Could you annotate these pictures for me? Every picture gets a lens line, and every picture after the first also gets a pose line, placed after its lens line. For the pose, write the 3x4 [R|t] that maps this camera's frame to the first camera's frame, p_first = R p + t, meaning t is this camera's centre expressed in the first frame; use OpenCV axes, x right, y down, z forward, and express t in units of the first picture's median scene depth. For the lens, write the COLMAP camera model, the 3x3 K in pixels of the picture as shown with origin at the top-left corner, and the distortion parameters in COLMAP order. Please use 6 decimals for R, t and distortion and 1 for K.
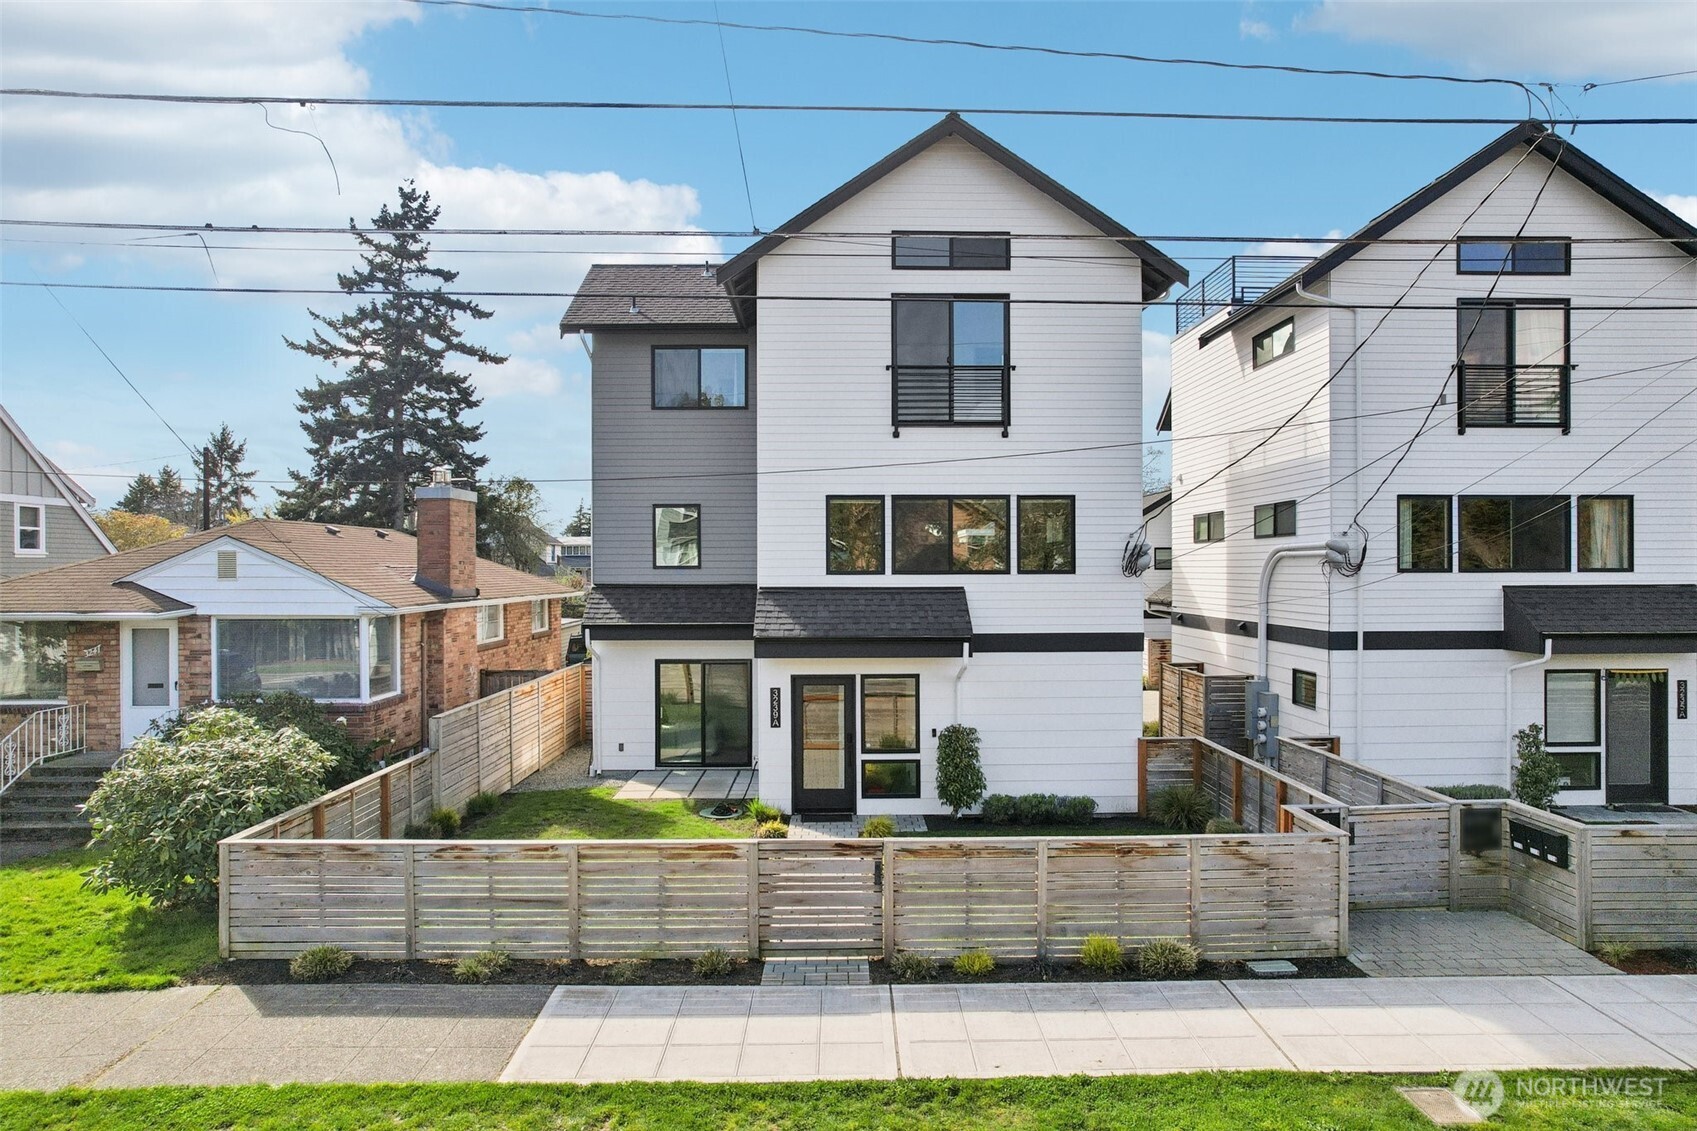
lens RADIAL K [[1087.4, 0, 846.6], [0, 1087.4, 585.8], [0, 0, 1]] dist [-0.098472, 0.104986]
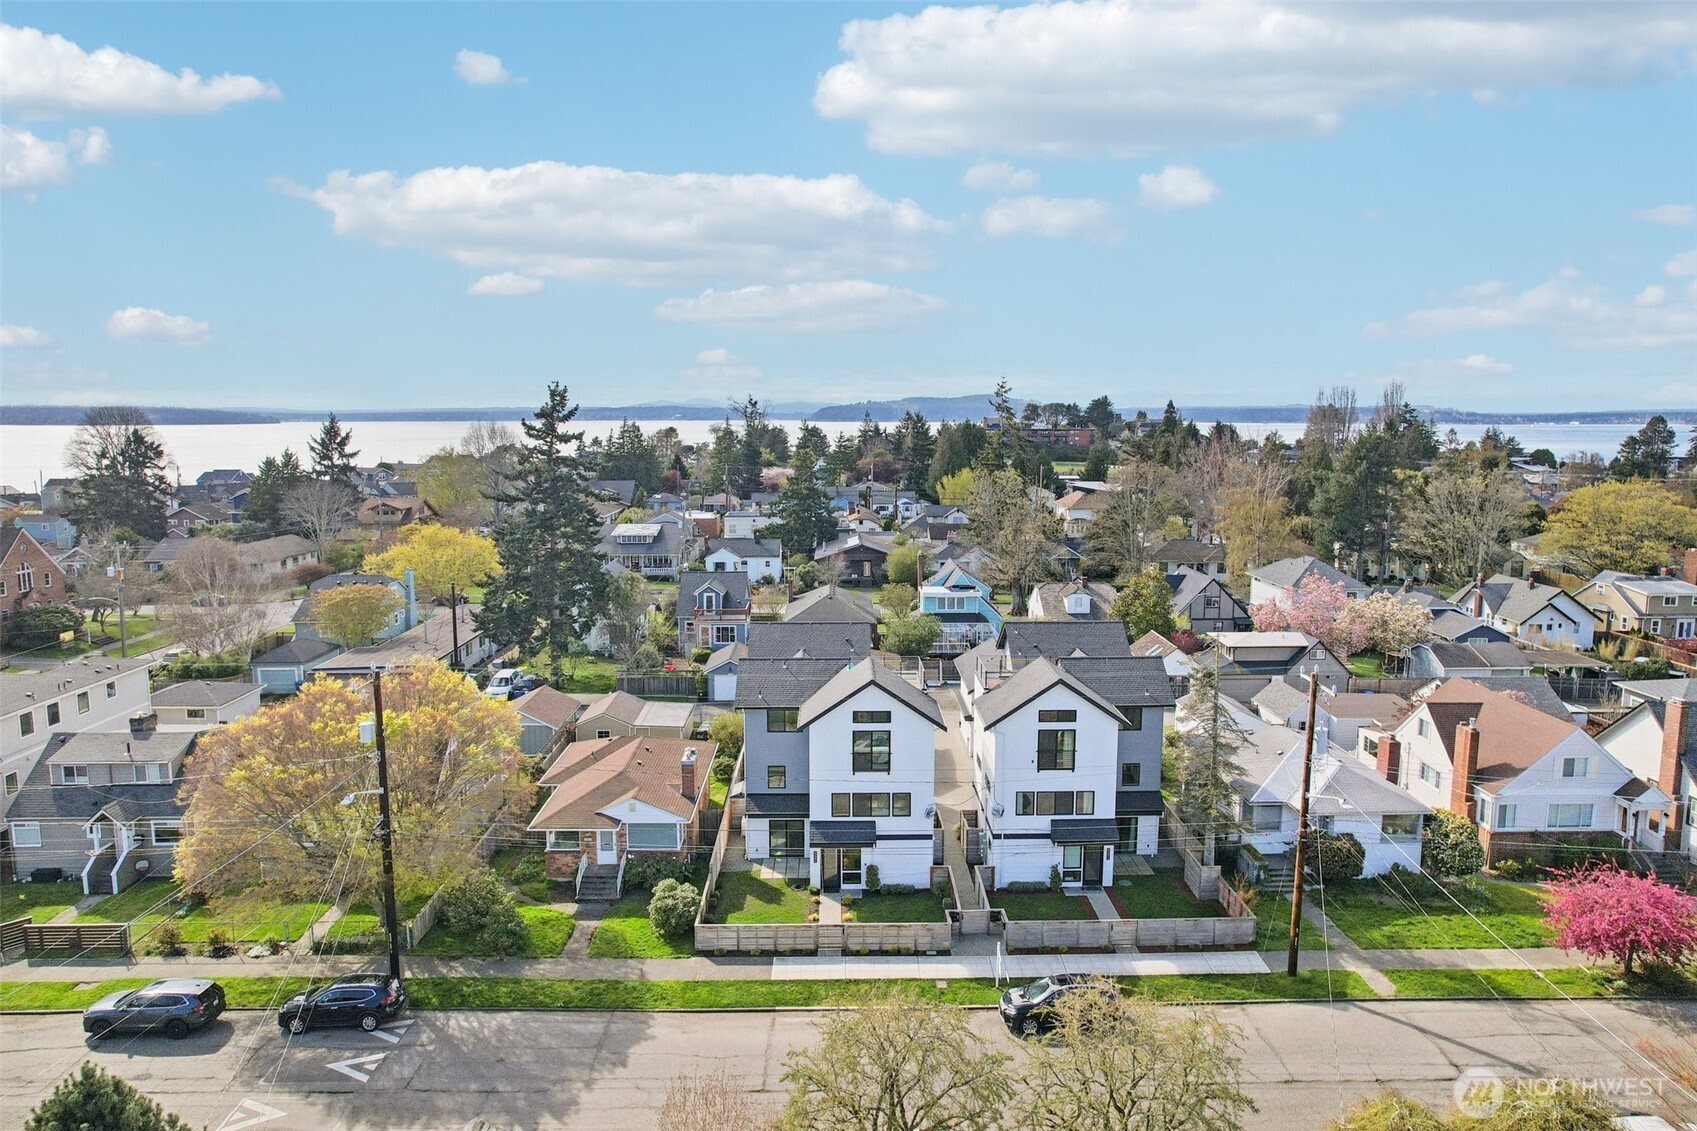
lens RADIAL K [[1087.4, 0, 846.6], [0, 1087.4, 585.8], [0, 0, 1]] dist [-0.098472, 0.104986]
pose [[0.999995, 0.002051, -0.002329, 0.031201], [-0.001717, 0.990832, 0.135089, -1.099677], [0.002585, -0.135085, 0.990831, -2.021920]]
